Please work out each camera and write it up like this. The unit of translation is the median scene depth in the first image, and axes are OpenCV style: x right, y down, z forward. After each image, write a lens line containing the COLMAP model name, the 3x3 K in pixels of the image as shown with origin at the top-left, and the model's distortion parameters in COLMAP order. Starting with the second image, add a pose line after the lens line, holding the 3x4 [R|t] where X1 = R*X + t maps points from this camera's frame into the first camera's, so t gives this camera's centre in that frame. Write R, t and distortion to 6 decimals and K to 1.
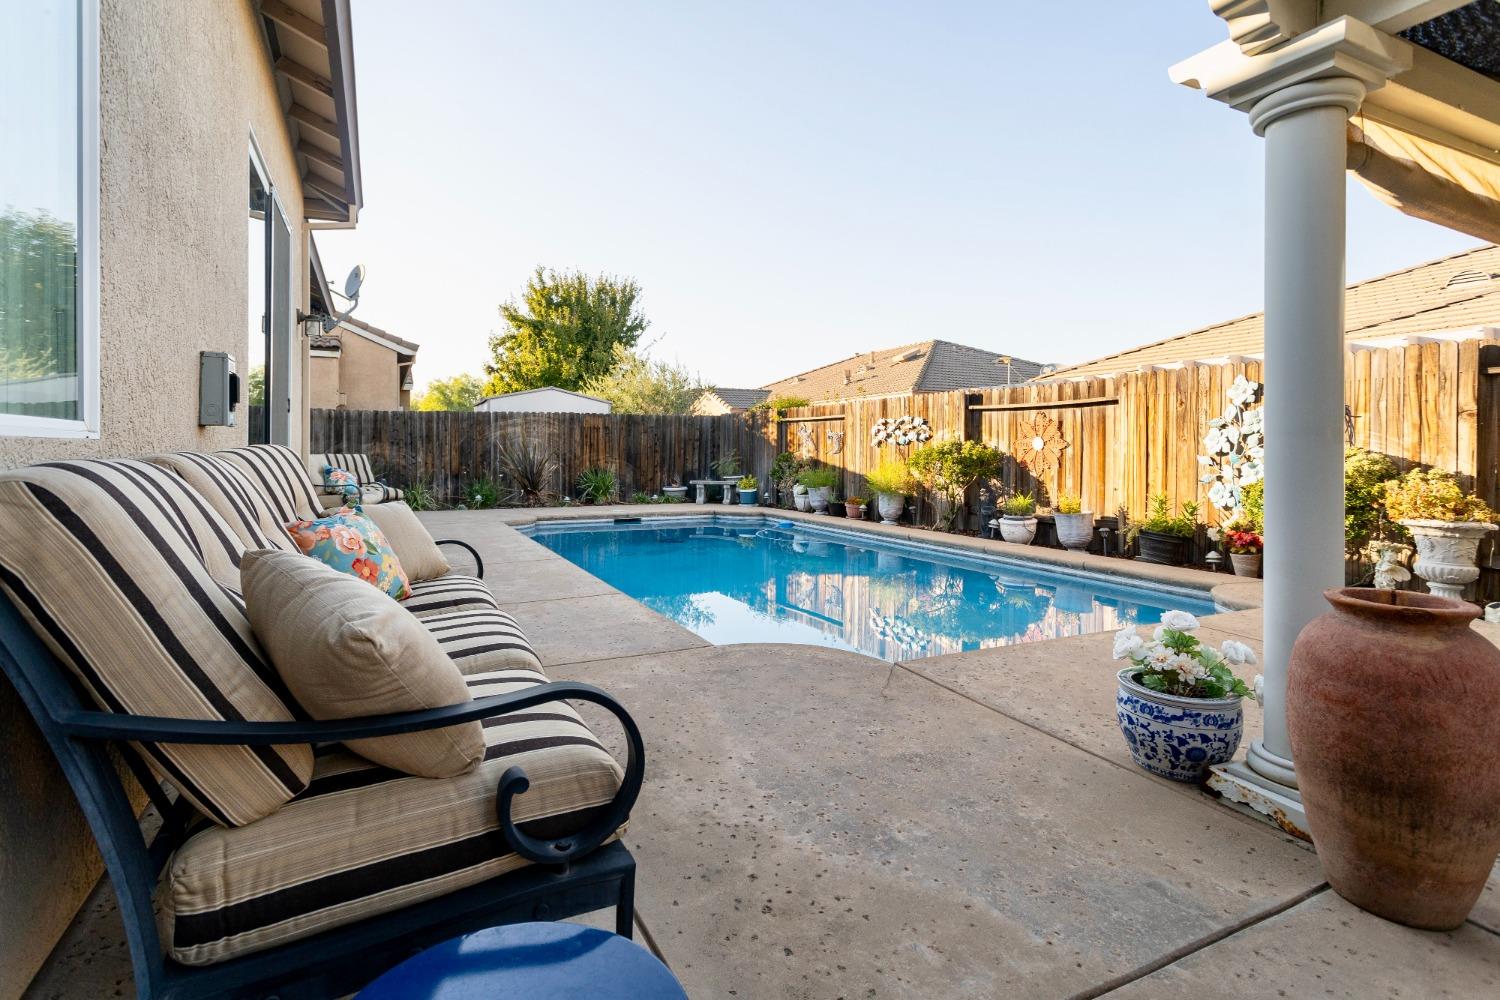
lens RADIAL K [[740.2, 0, 718.1], [0, 740.2, 452.1], [0, 0, 1]] dist [0.003710, -0.001664]
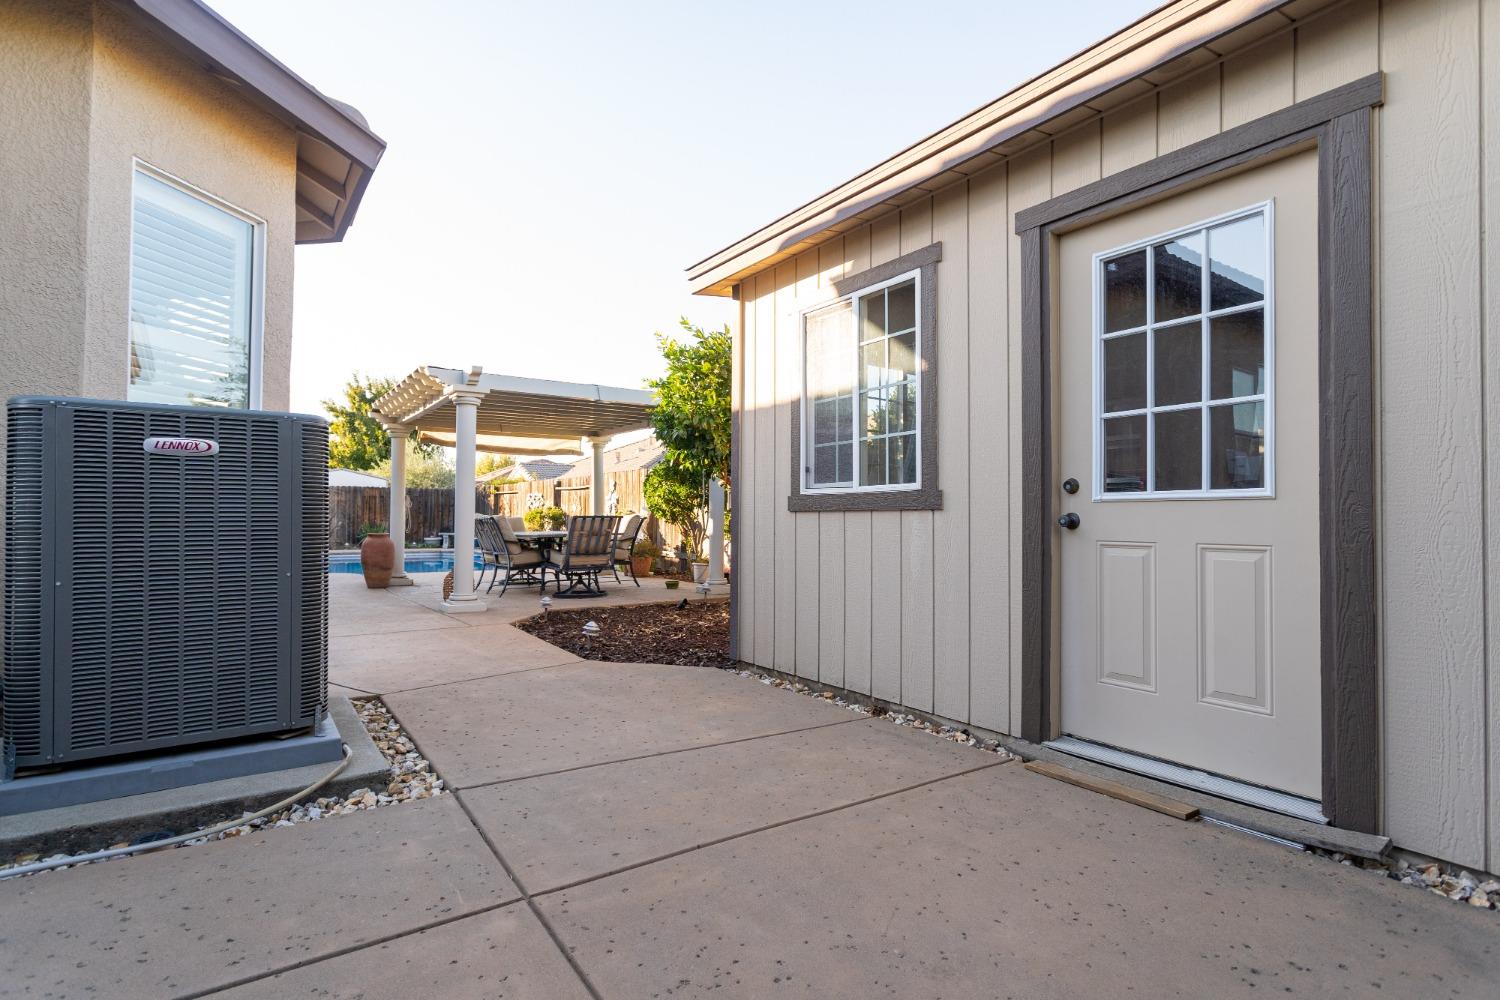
lens RADIAL K [[740.2, 0, 743.9], [0, 740.2, 502.8], [0, 0, 1]] dist [0.003710, -0.001664]
pose [[0.985101, 0.005162, 0.171900, 0.325020], [-0.001769, 0.999801, -0.019882, 0.007442], [-0.171968, 0.019282, 0.984914, -0.606533]]
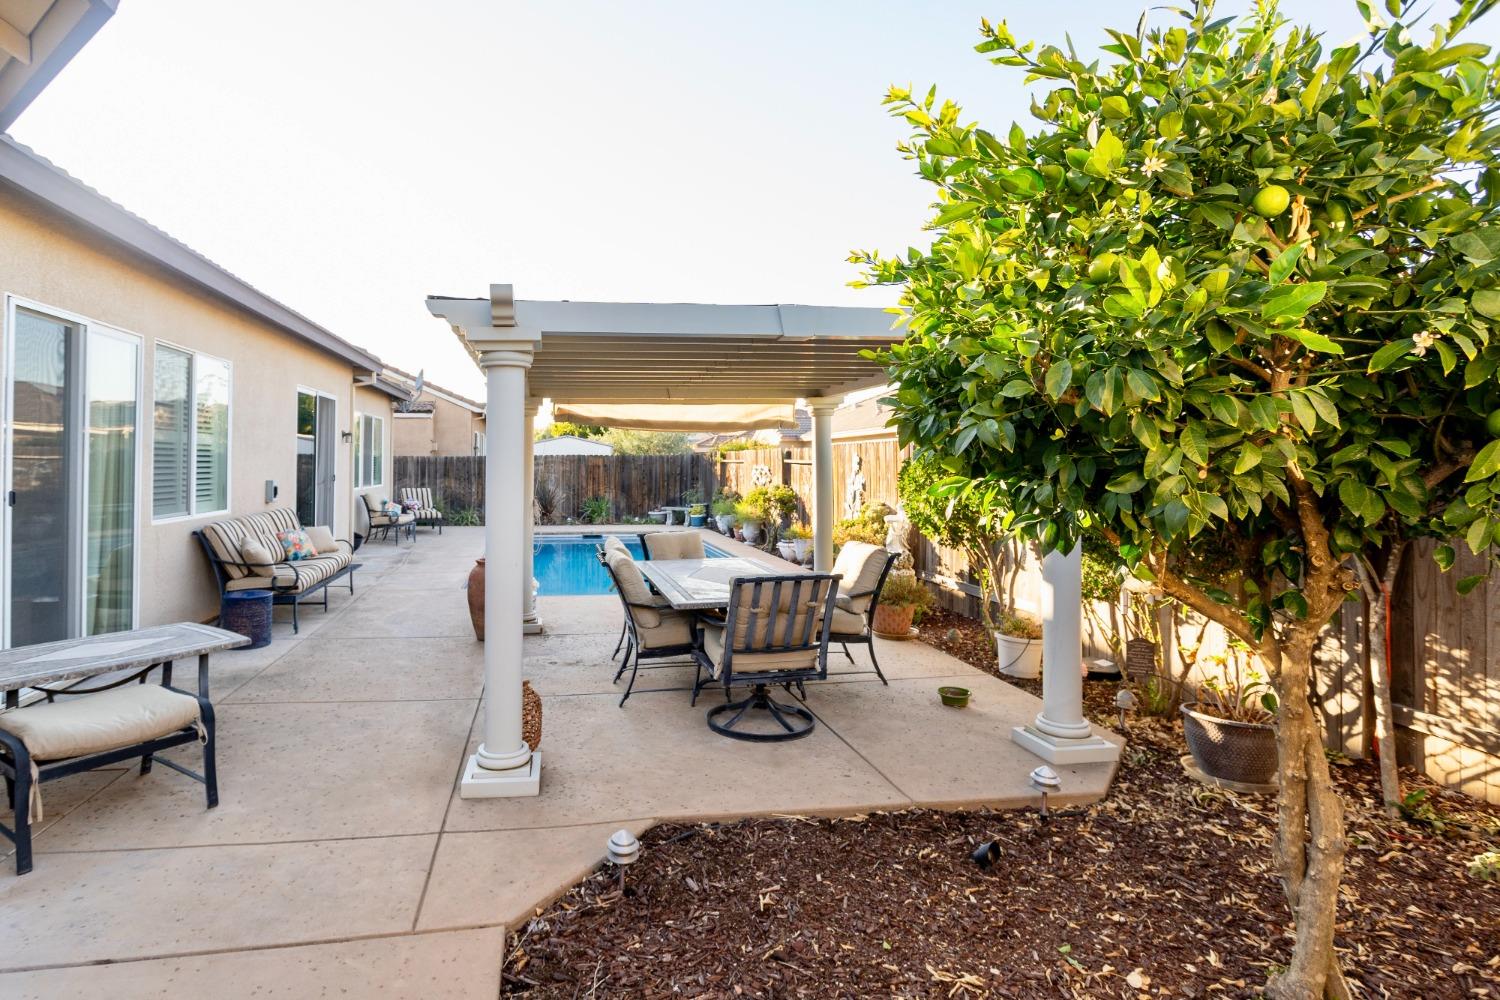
lens RADIAL K [[768.4, 0, 629.1], [0, 768.4, 454.9], [0, 0, 1]] dist [0.001578, -0.000659]
pose [[0.949311, -0.007564, -0.314246, 0.346501], [0.003136, 0.999889, -0.014596, -0.034980], [0.314322, 0.012871, 0.949229, -0.315880]]
